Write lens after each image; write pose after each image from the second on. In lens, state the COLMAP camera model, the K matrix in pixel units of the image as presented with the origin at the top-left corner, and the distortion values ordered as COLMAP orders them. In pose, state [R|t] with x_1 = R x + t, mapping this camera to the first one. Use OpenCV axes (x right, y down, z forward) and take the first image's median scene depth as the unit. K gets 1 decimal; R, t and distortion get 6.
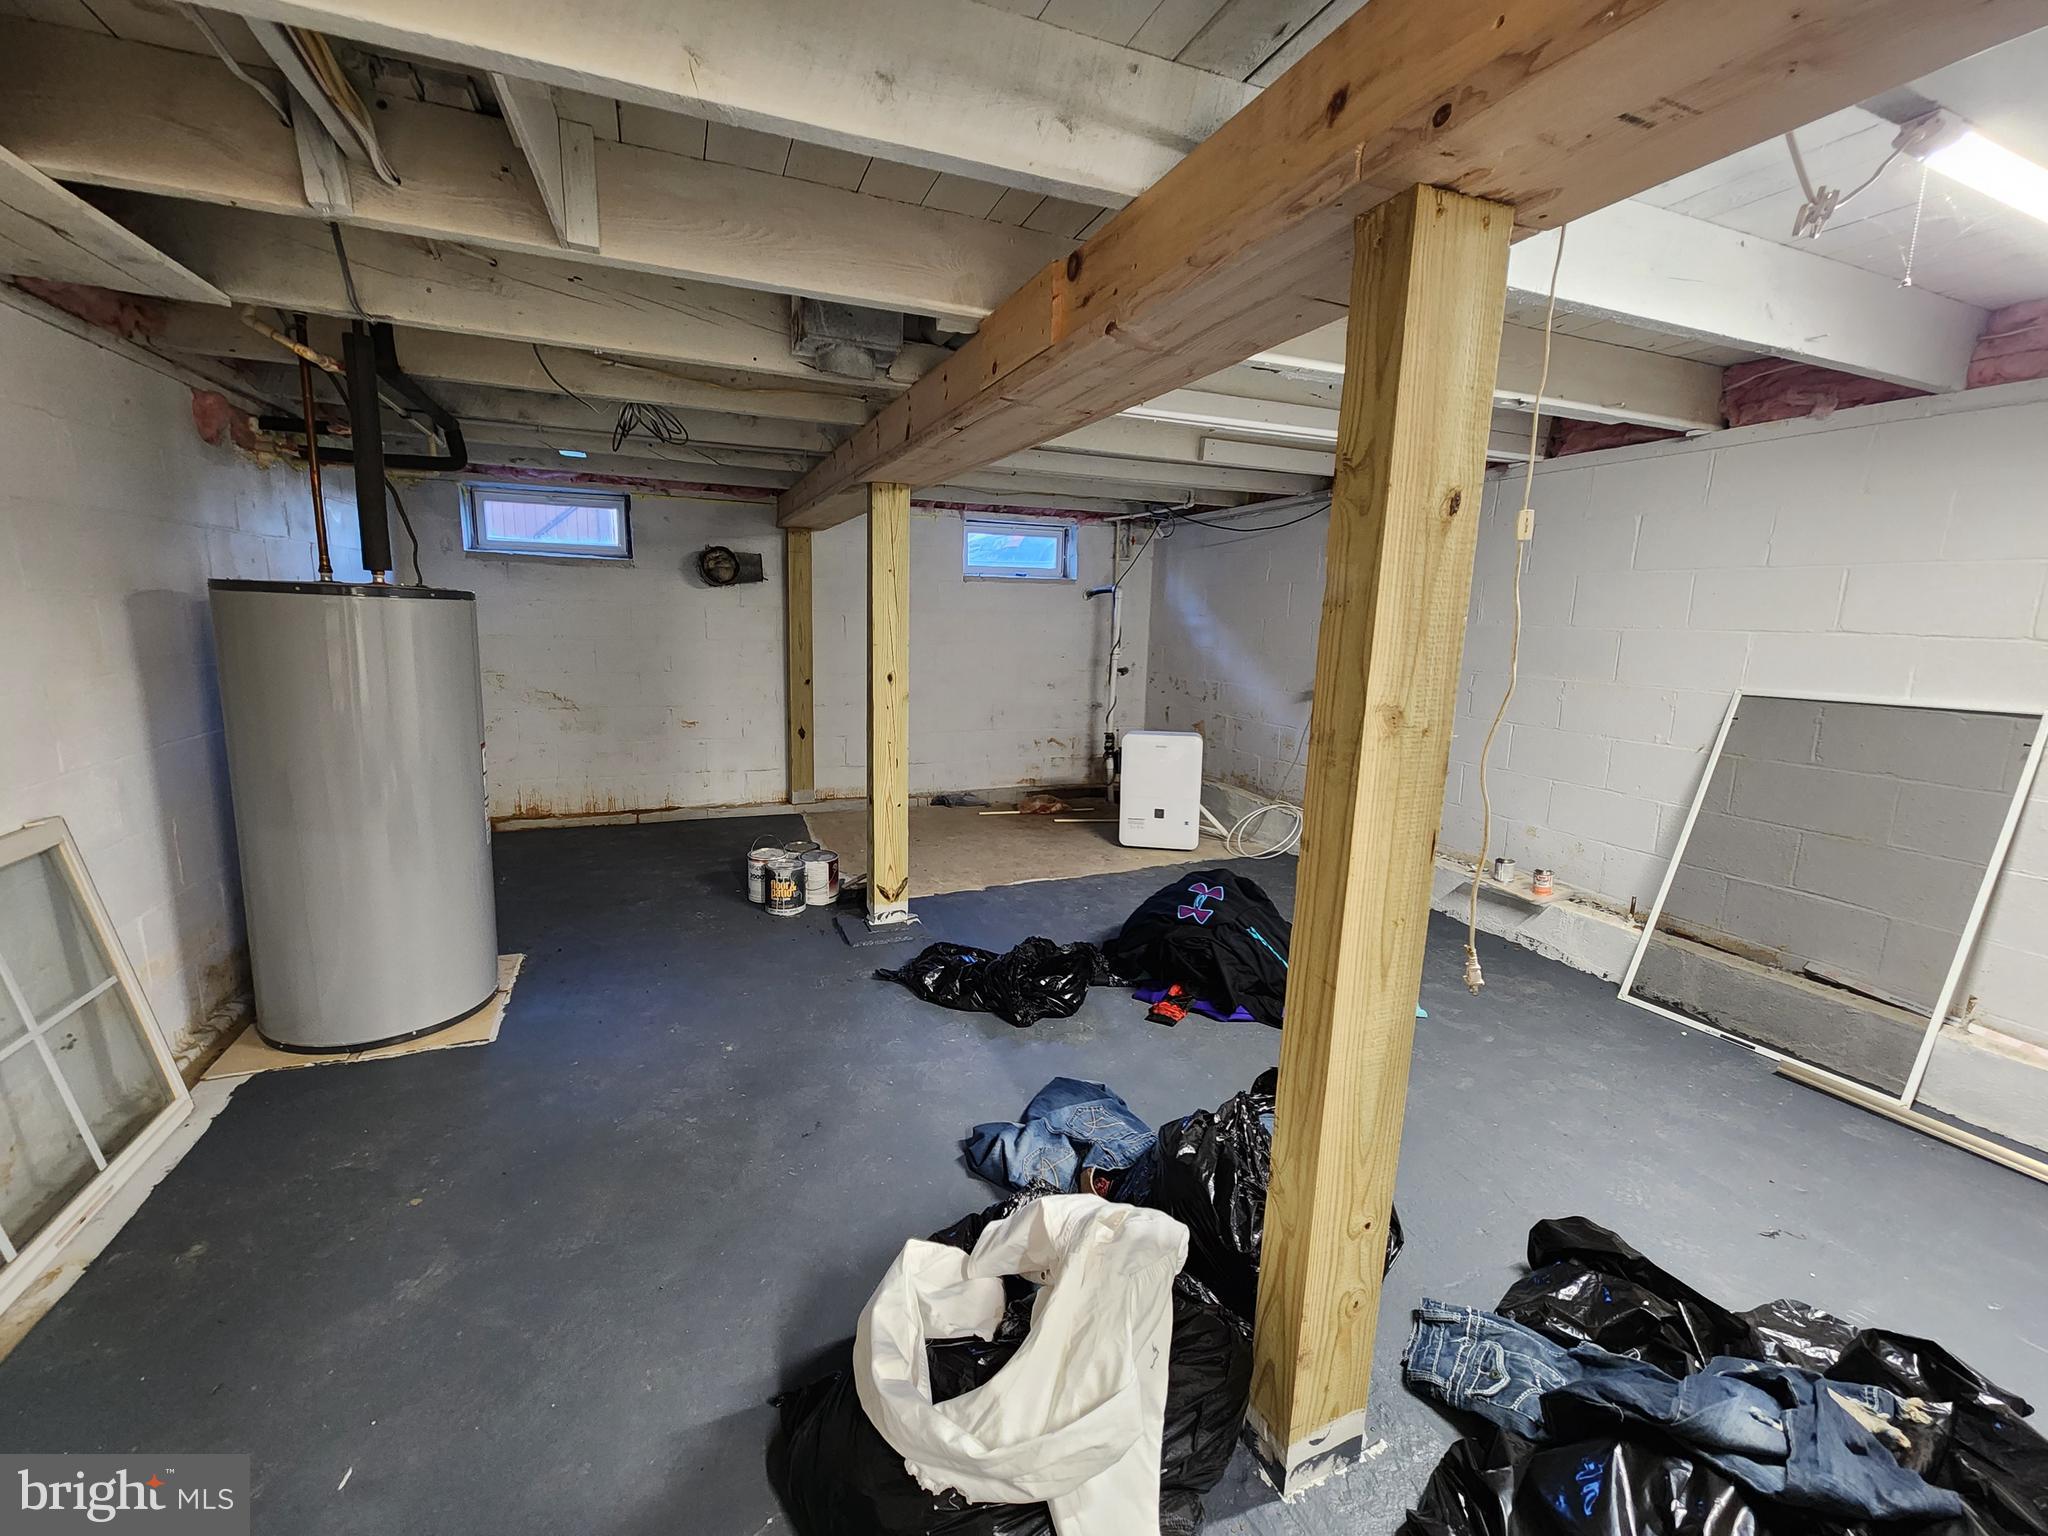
lens RADIAL K [[827.1, 0, 1013.5], [0, 827.1, 765.3], [0, 0, 1]] dist [-0.001996, -0.000238]
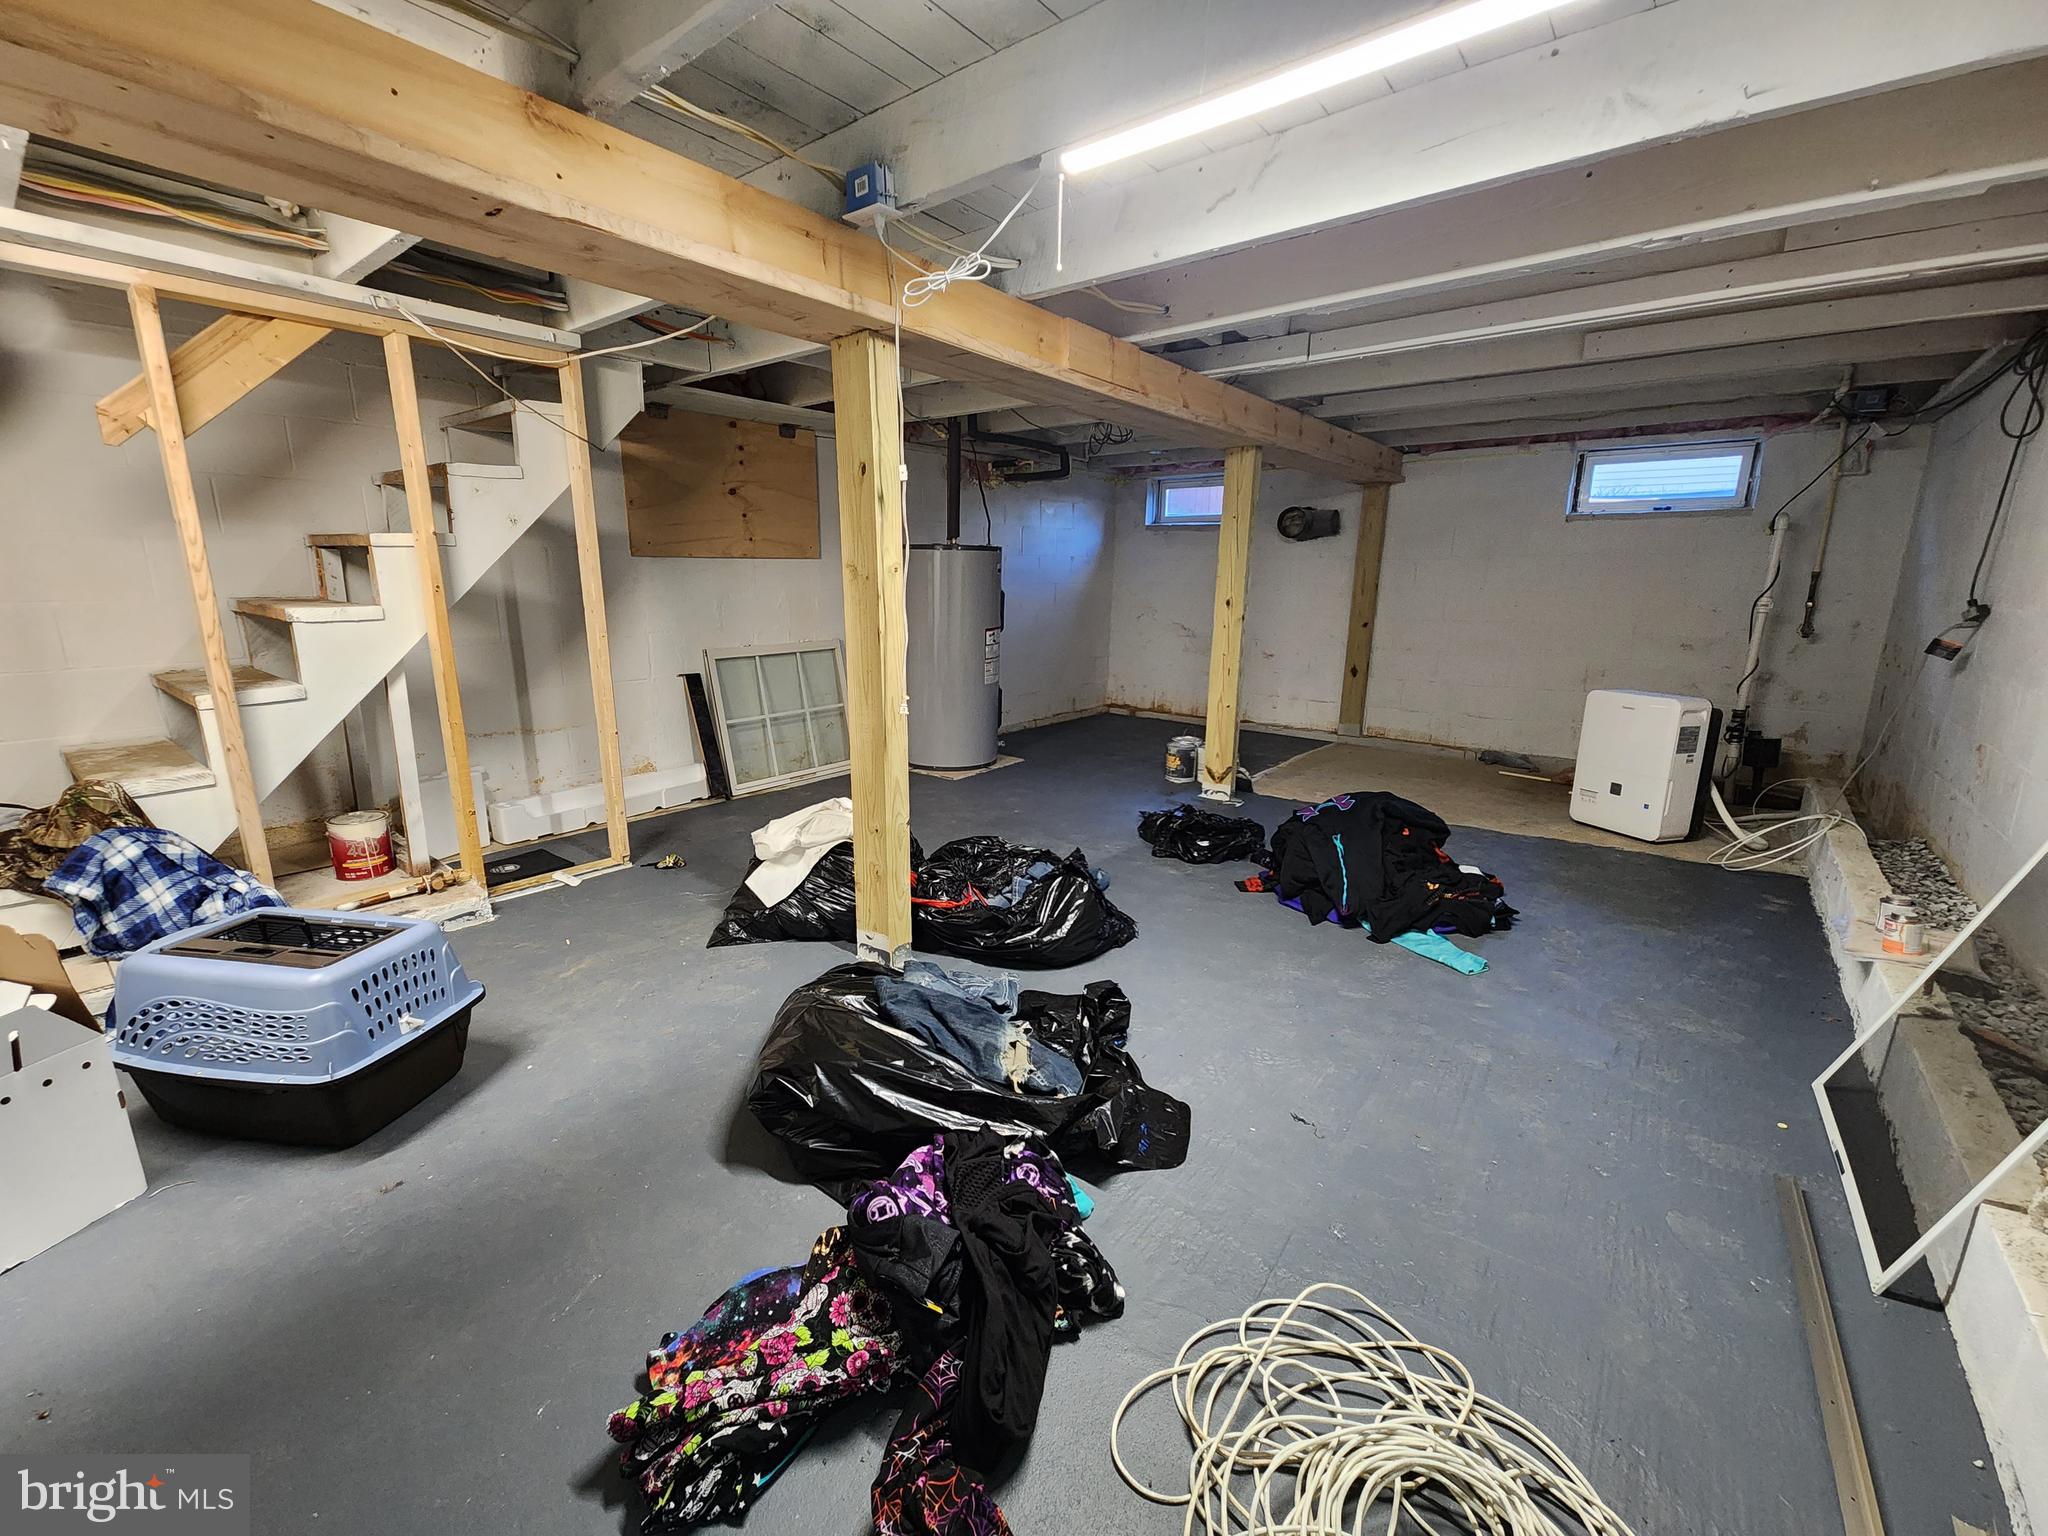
lens RADIAL K [[827.1, 0, 1013.5], [0, 827.1, 765.3], [0, 0, 1]] dist [-0.001996, -0.000238]
pose [[0.505377, 0.175452, -0.844873, 0.522008], [-0.148120, 0.982217, 0.115373, 0.026698], [0.850091, 0.066836, 0.522377, 0.049361]]
